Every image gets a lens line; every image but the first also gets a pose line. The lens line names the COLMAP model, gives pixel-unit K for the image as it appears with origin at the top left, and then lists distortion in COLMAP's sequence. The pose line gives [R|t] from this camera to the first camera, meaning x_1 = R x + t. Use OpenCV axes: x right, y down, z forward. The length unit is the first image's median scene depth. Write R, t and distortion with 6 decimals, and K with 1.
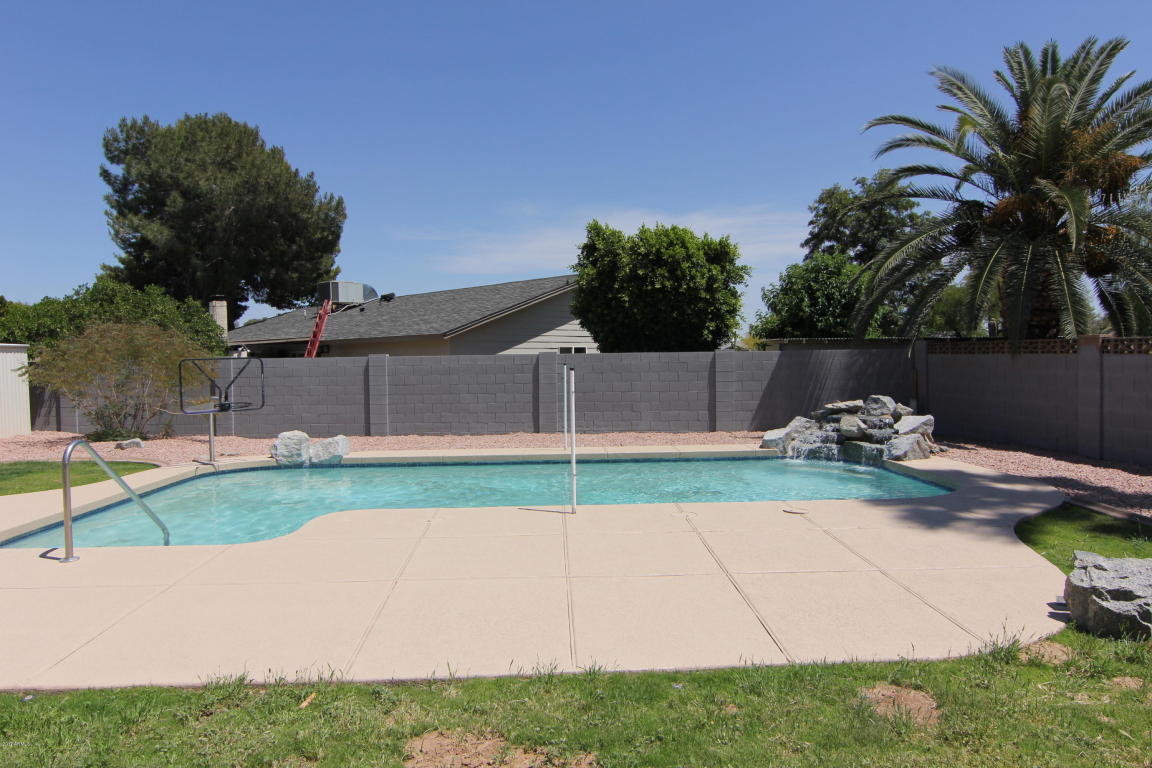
lens RADIAL K [[744.8, 0, 576.0], [0, 744.8, 384.0], [0, 0, 1]] dist [-0.003516, -0.002892]
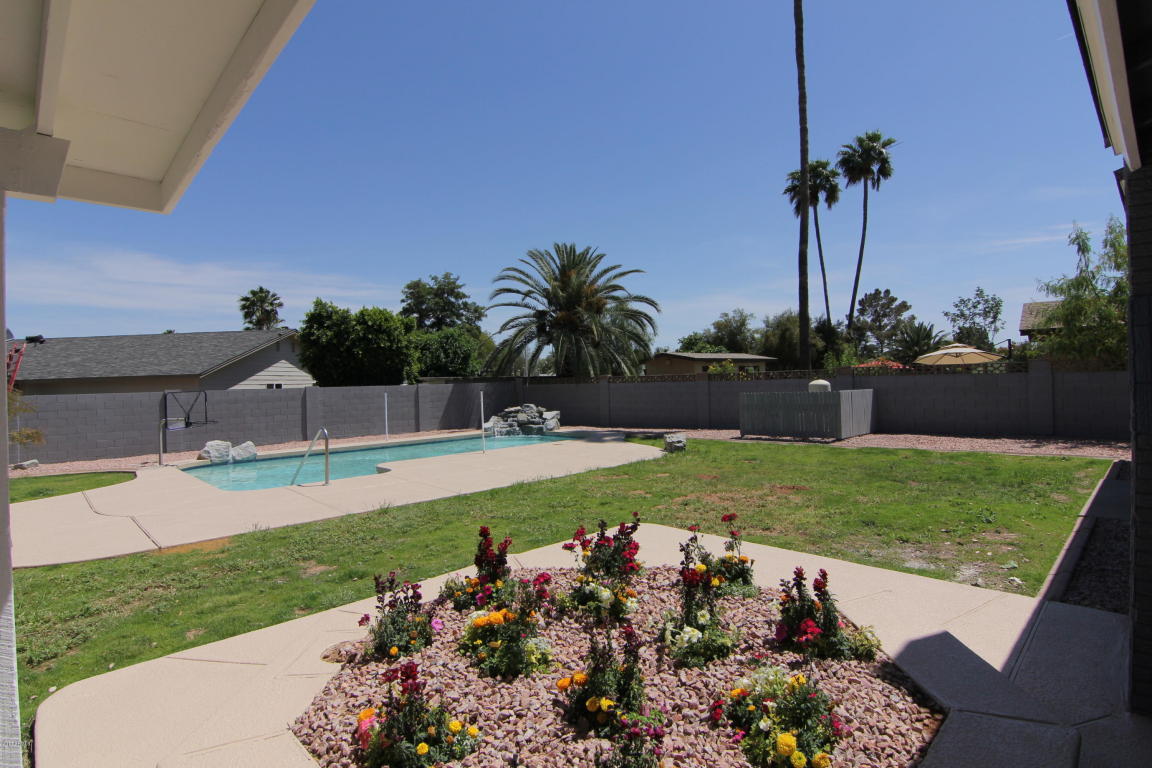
lens RADIAL K [[582.6, 0, 576.6], [0, 582.6, 381.3], [0, 0, 1]] dist [-0.002497, -0.014657]
pose [[0.748478, -0.007794, 0.663114, -0.413949], [0.042598, 0.998431, -0.036347, 0.012329], [-0.661790, 0.055452, 0.747635, -0.233782]]
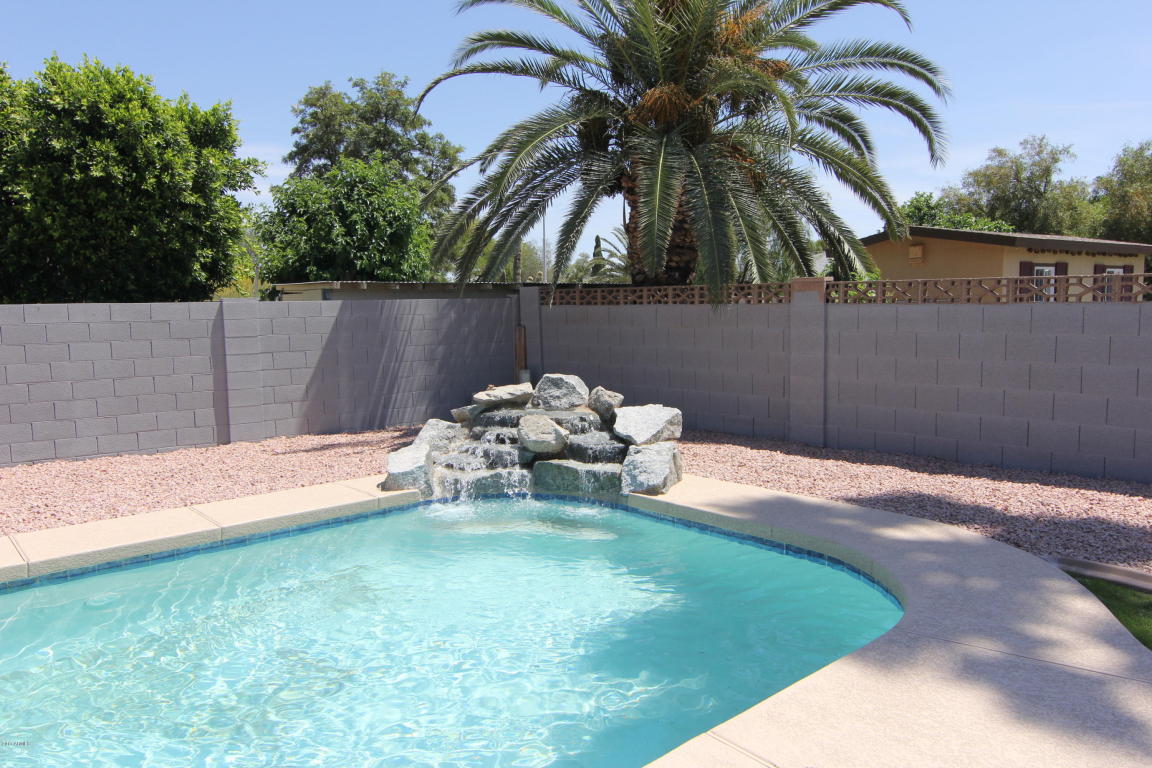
lens RADIAL K [[824.4, 0, 570.8], [0, 824.4, 377.8], [0, 0, 1]] dist [0.036185, -0.056585]
pose [[0.781506, -0.055600, 0.621415, 0.001024], [0.027701, 0.998131, 0.054468, -0.012305], [-0.623282, -0.025353, 0.781586, 0.334861]]
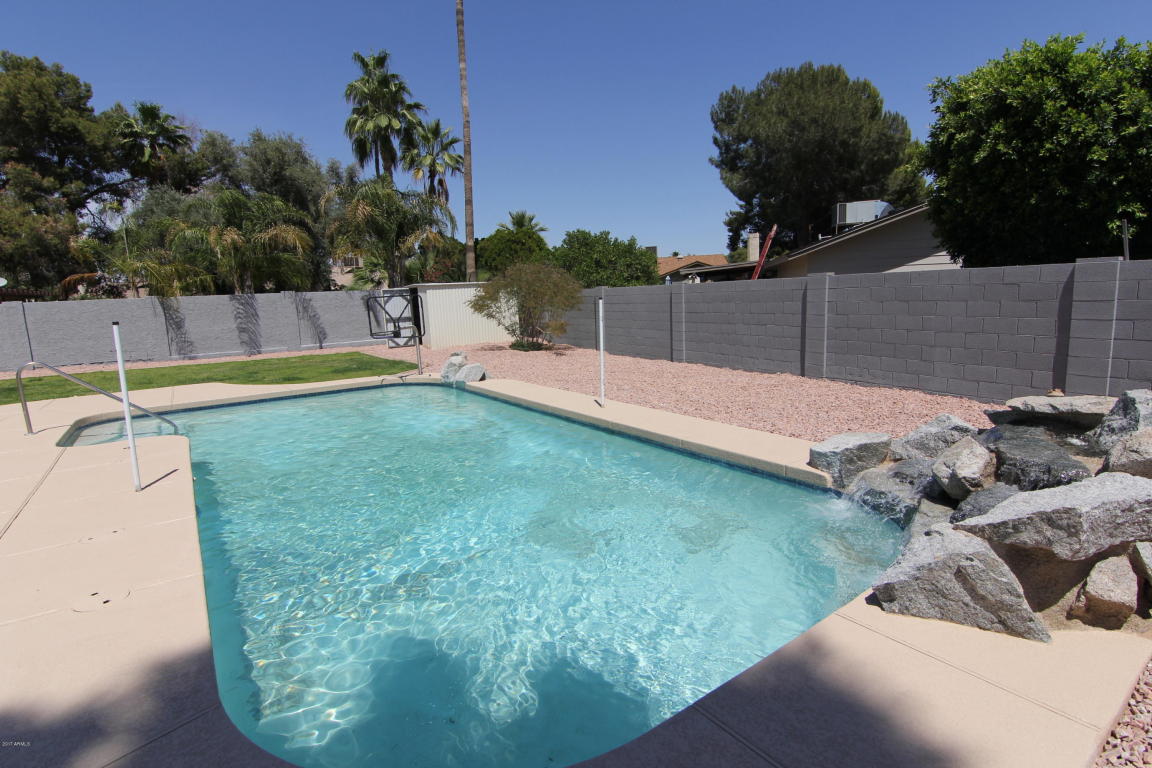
lens RADIAL K [[590.6, 0, 576.0], [0, 590.6, 384.0], [0, 0, 1]] dist [-0.021723, -0.000039]
pose [[0.533493, 0.120059, -0.837240, 0.342766], [0.003910, 0.989514, 0.144386, -0.018435], [0.845795, -0.080303, 0.527430, 0.457336]]
